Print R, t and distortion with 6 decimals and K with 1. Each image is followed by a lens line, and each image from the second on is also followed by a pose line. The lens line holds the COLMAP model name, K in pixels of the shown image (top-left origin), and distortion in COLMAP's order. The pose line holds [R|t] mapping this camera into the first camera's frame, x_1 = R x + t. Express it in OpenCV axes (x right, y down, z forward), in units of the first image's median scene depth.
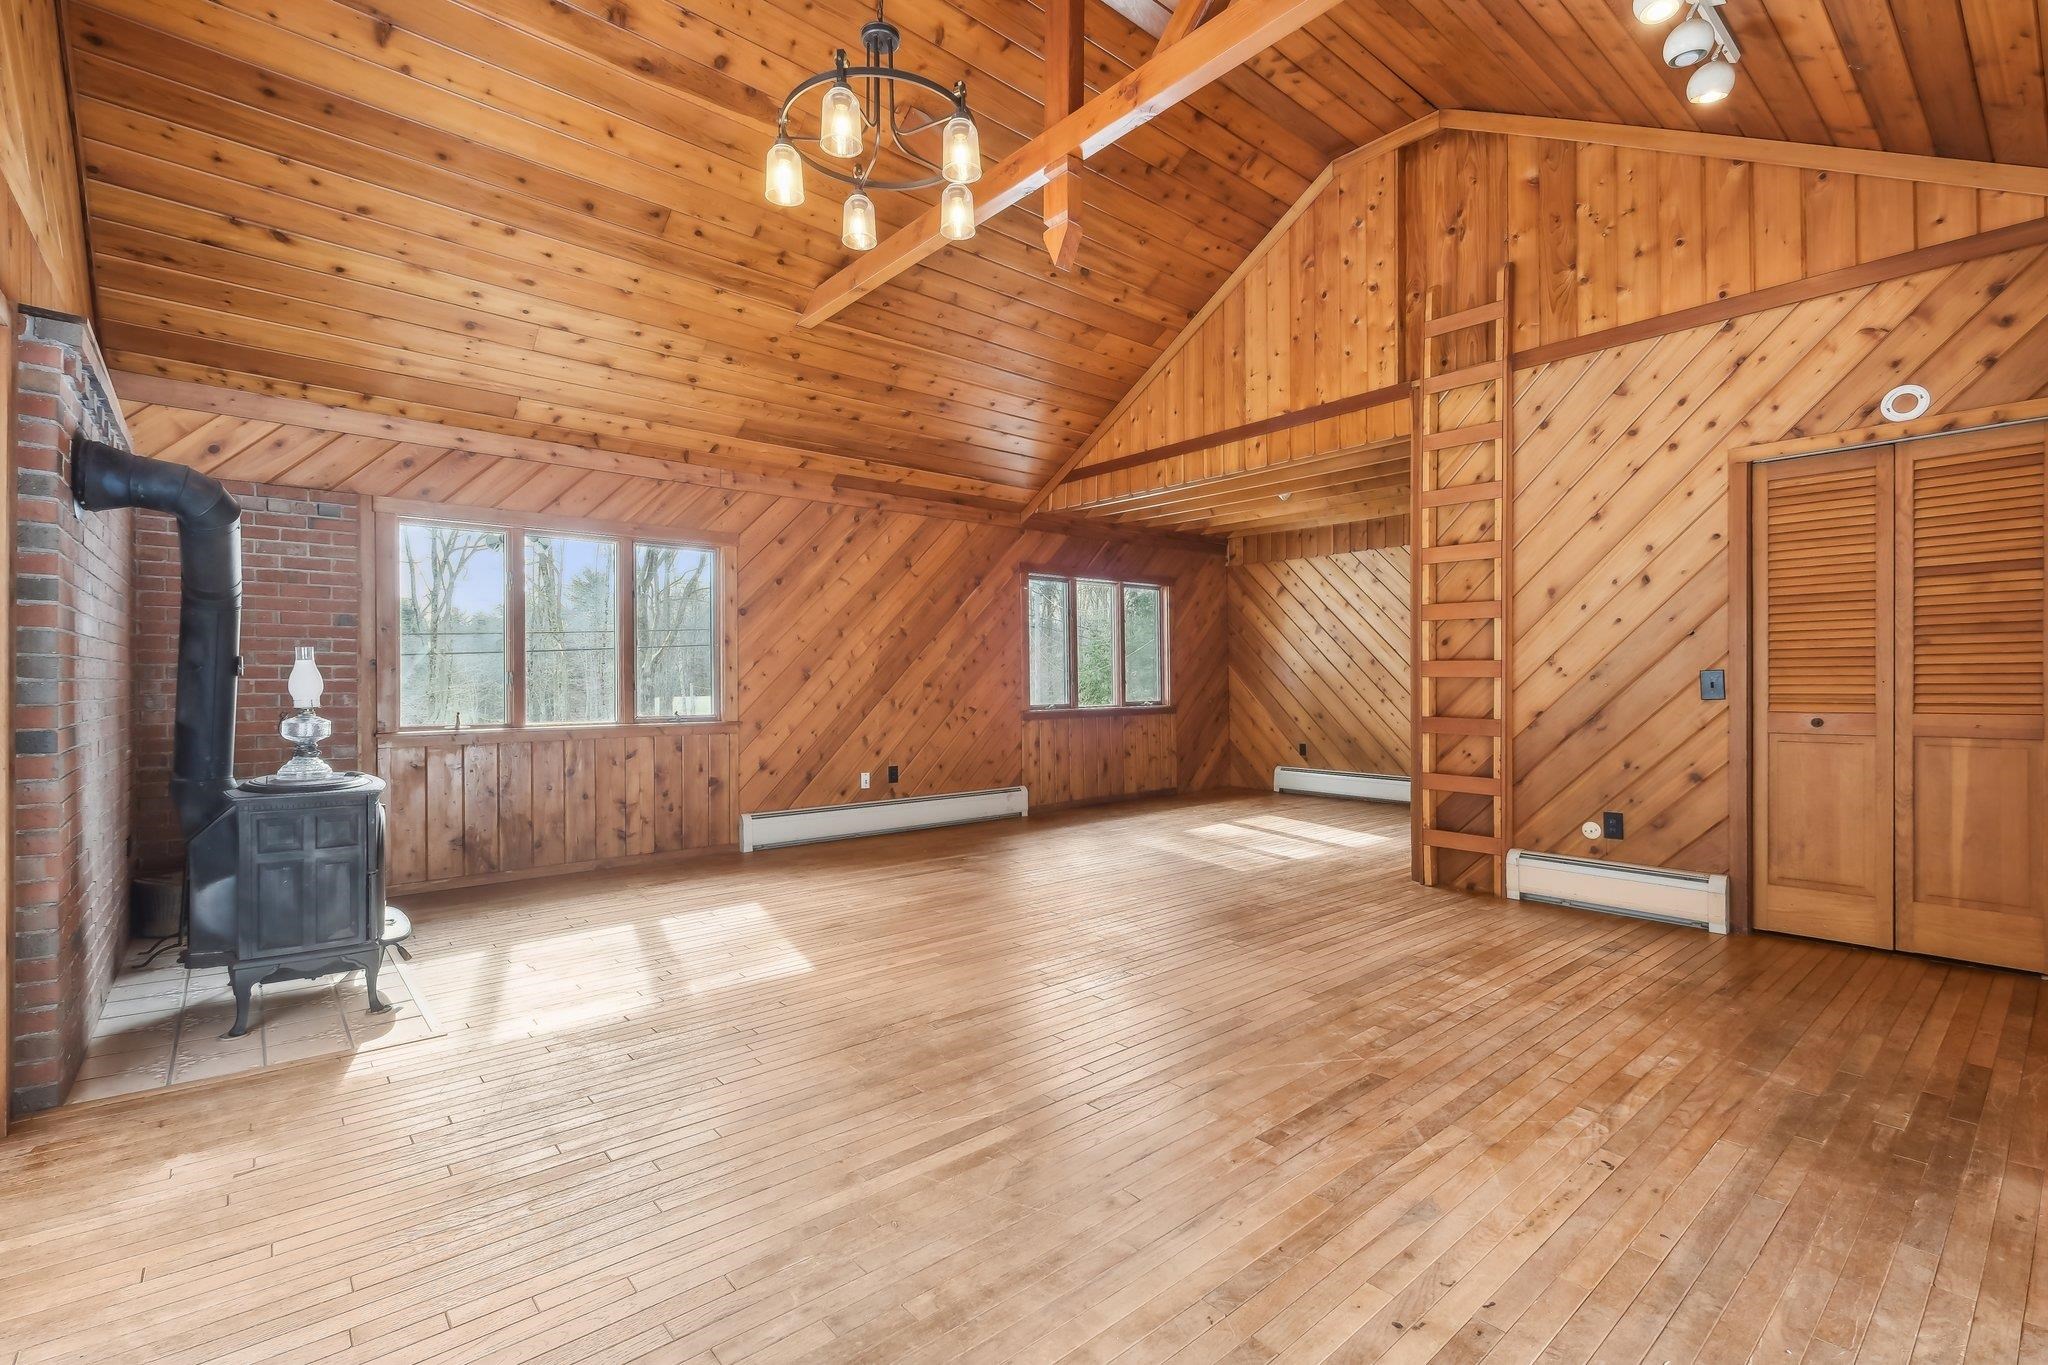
lens RADIAL K [[920.8, 0, 1024.0], [0, 920.8, 682.5], [0, 0, 1]] dist [-0.001890, -0.000368]
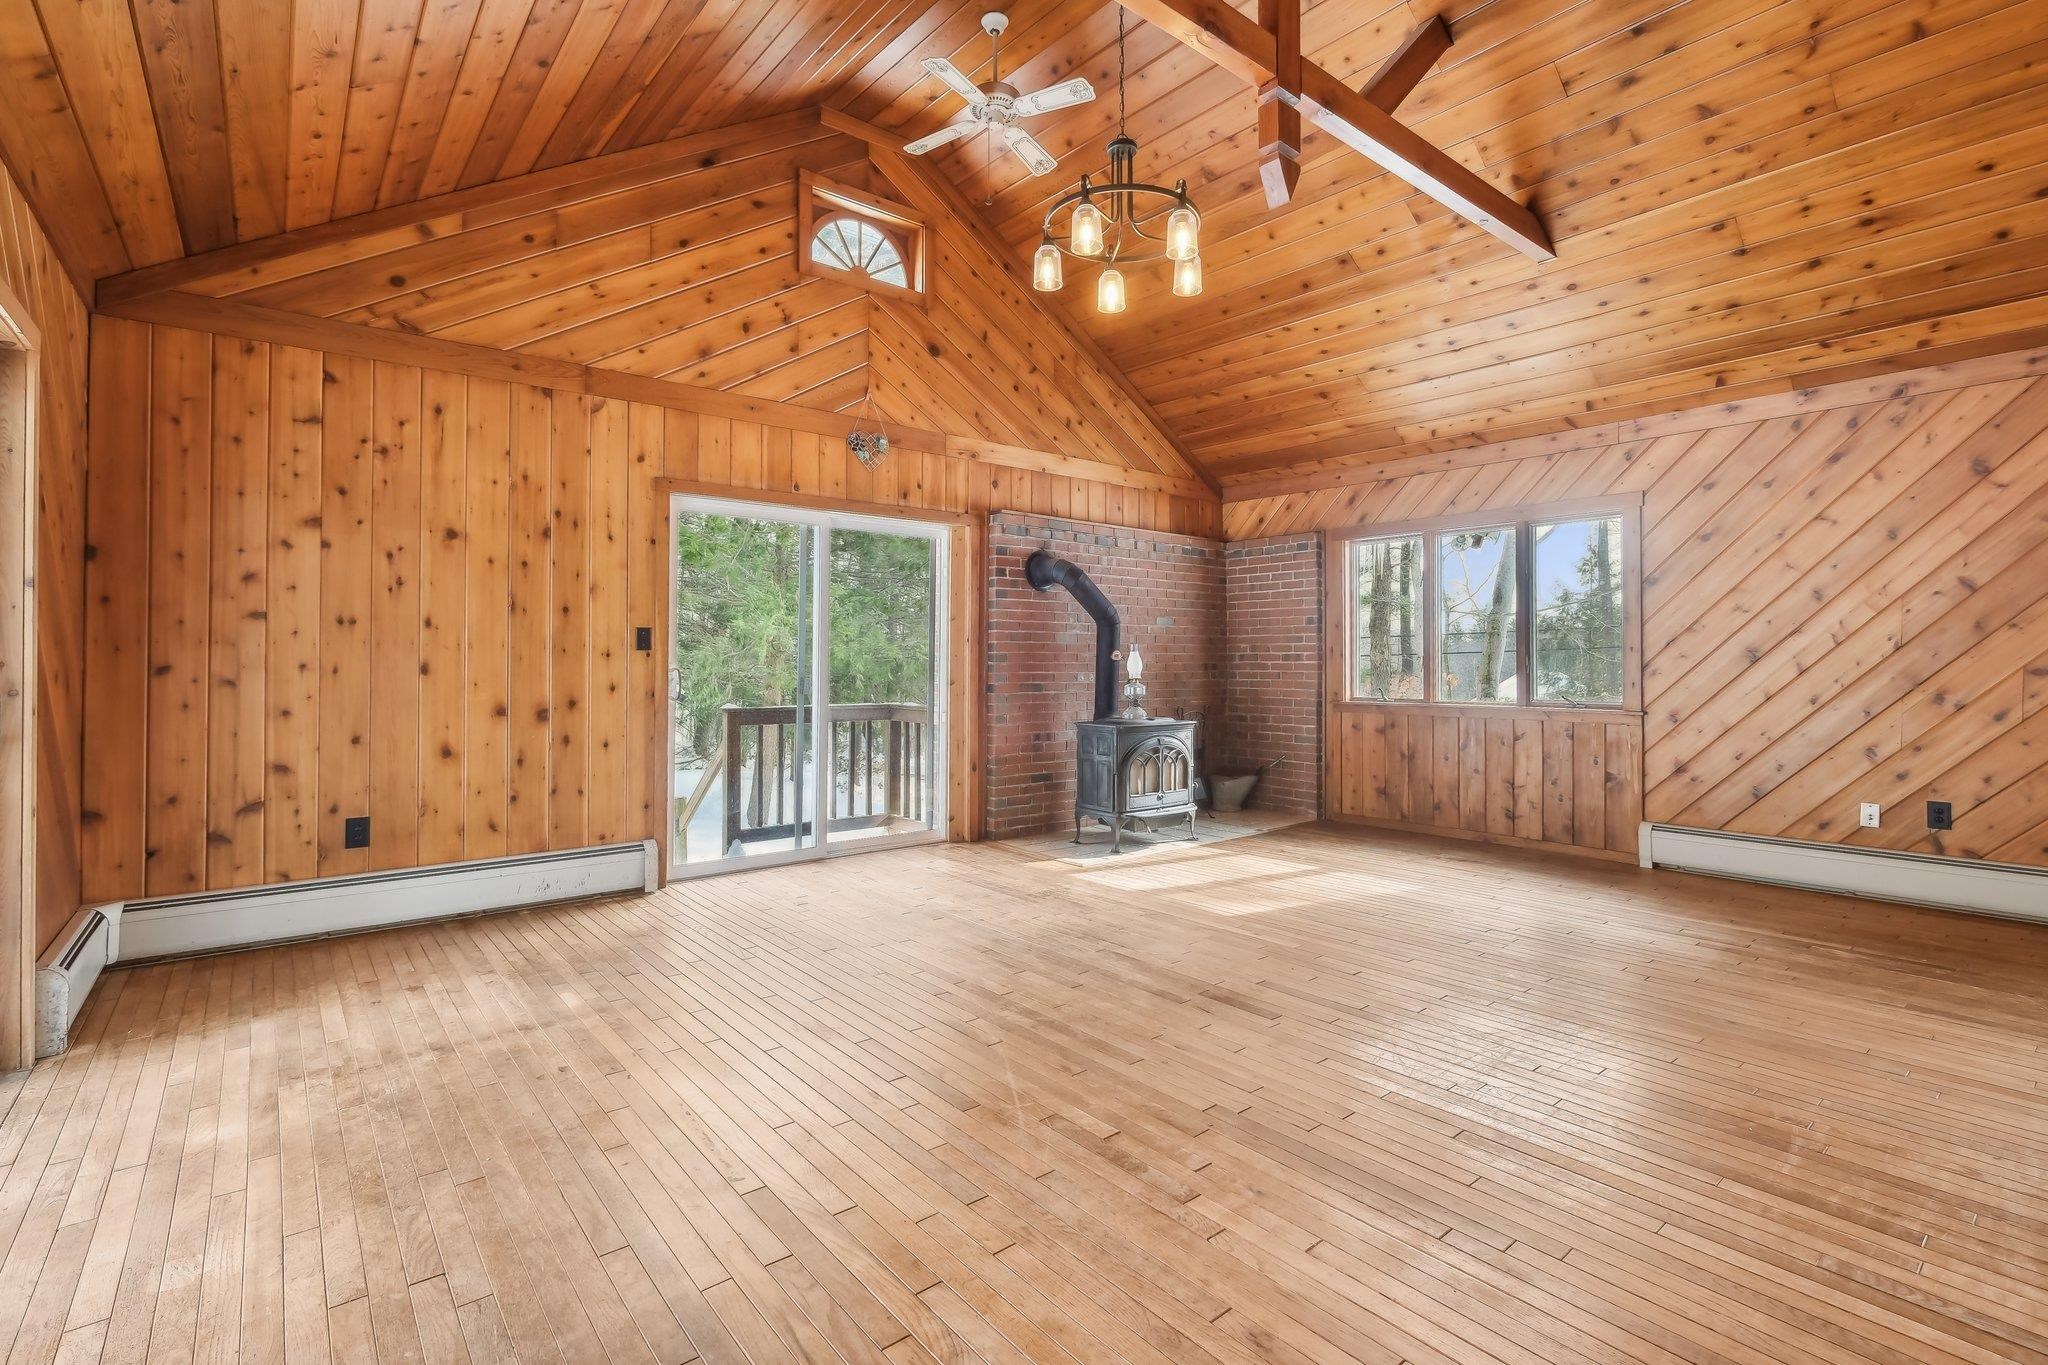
lens RADIAL K [[927.8, 0, 1047.3], [0, 927.8, 651.5], [0, 0, 1]] dist [-0.001306, -0.000100]
pose [[-0.004772, -0.009116, -0.999947, 0.611558], [-0.000455, 0.999958, -0.009114, -0.005602], [0.999989, 0.000412, -0.004776, 0.506670]]
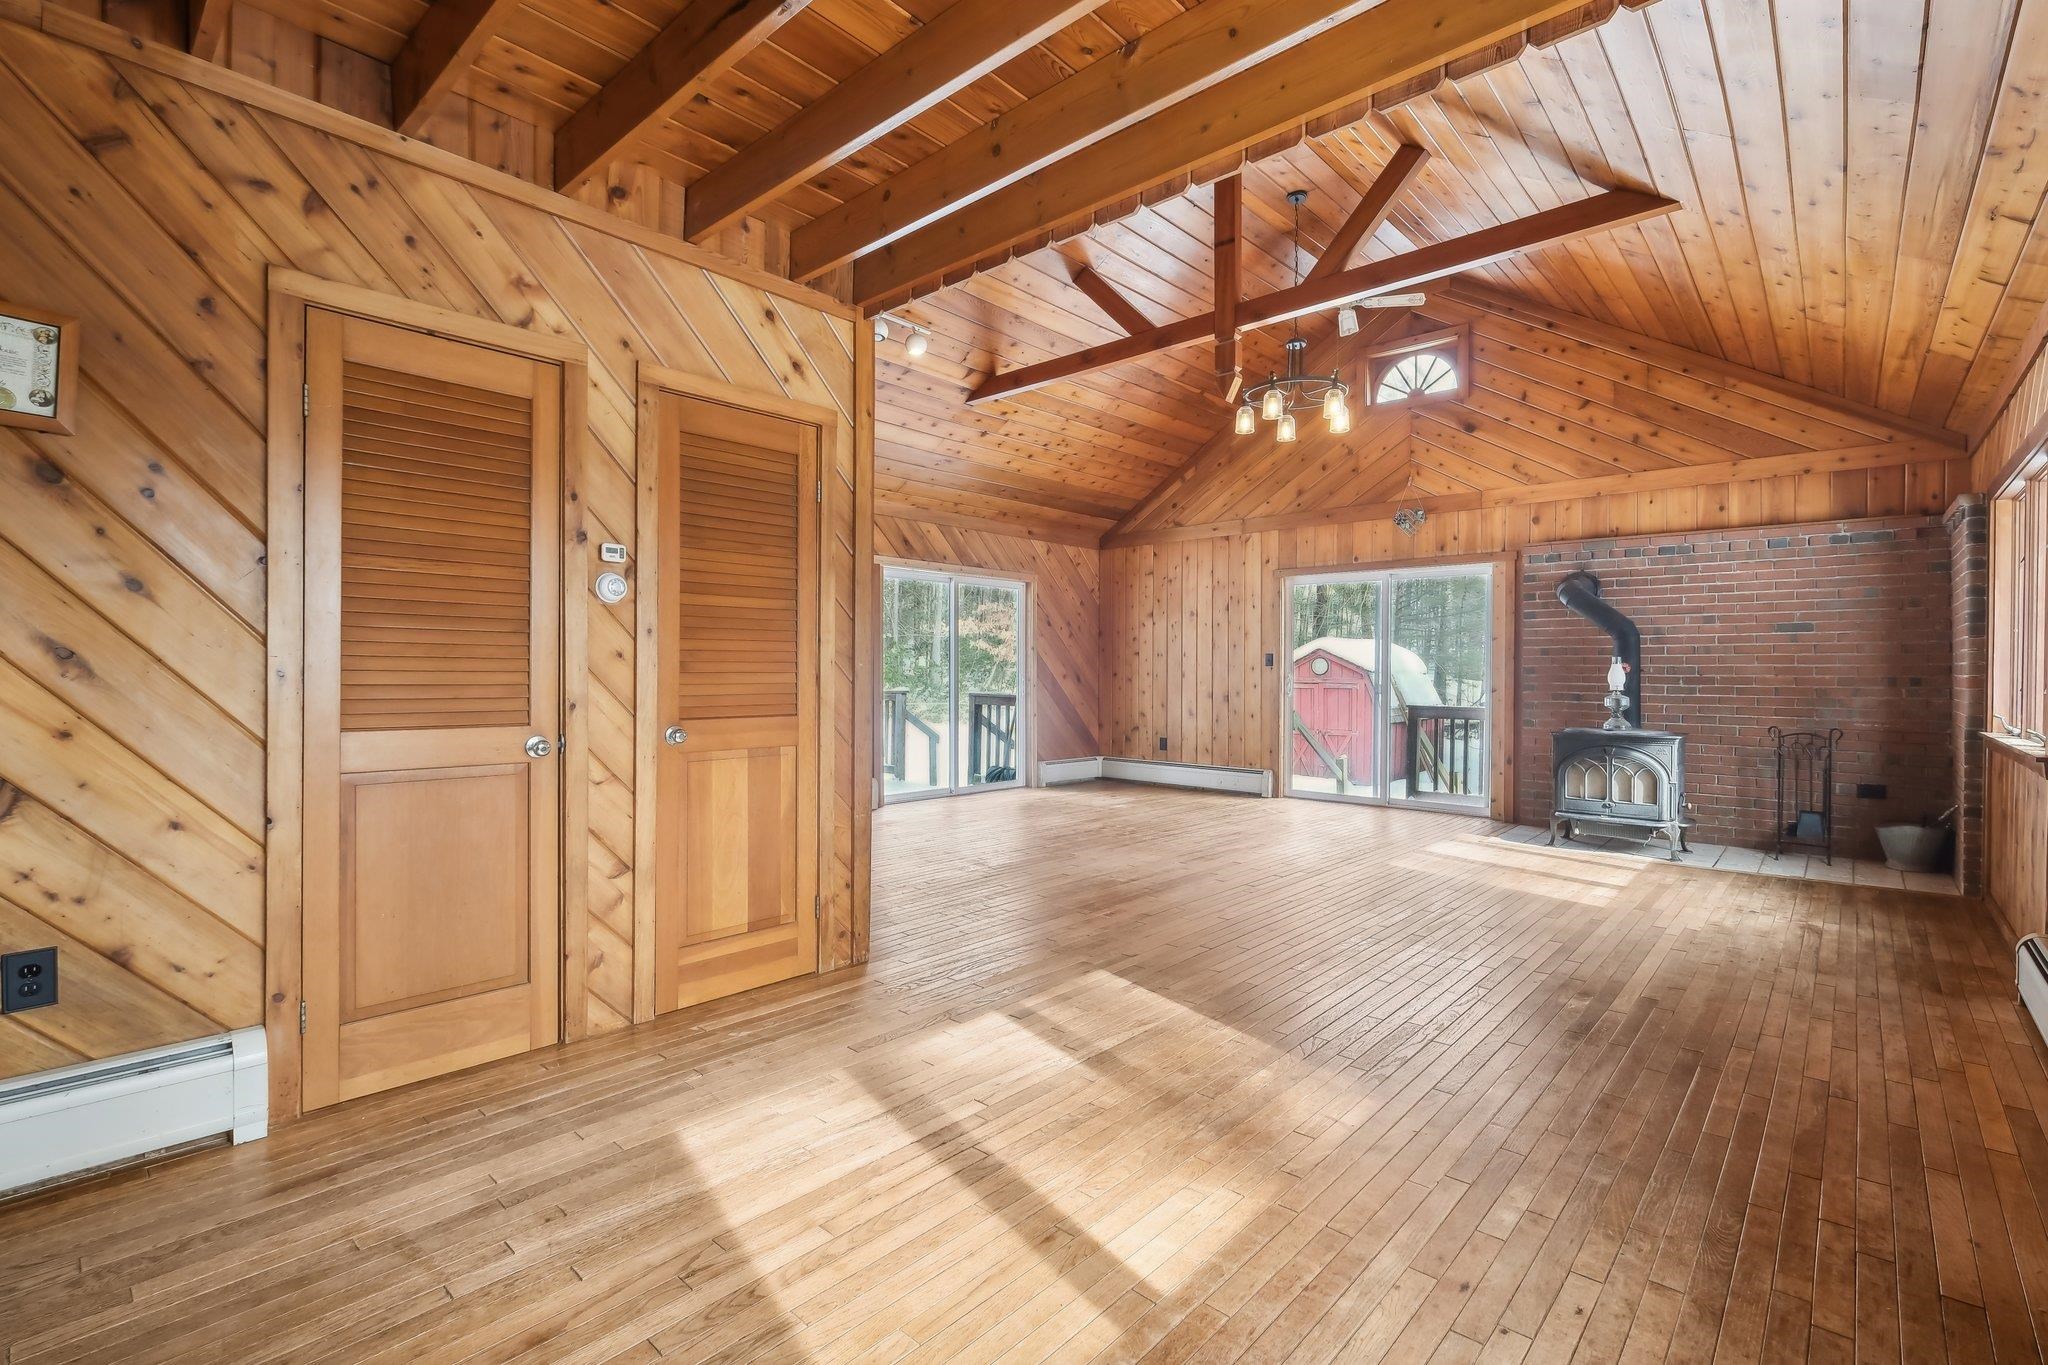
lens RADIAL K [[920.8, 0, 1024.0], [0, 920.8, 682.5], [0, 0, 1]] dist [-0.001890, -0.000368]
pose [[-0.990886, -0.002330, -0.134680, 0.375623], [-0.003947, 0.999923, 0.011738, -0.003387], [0.134642, 0.012163, -0.990820, 1.618140]]
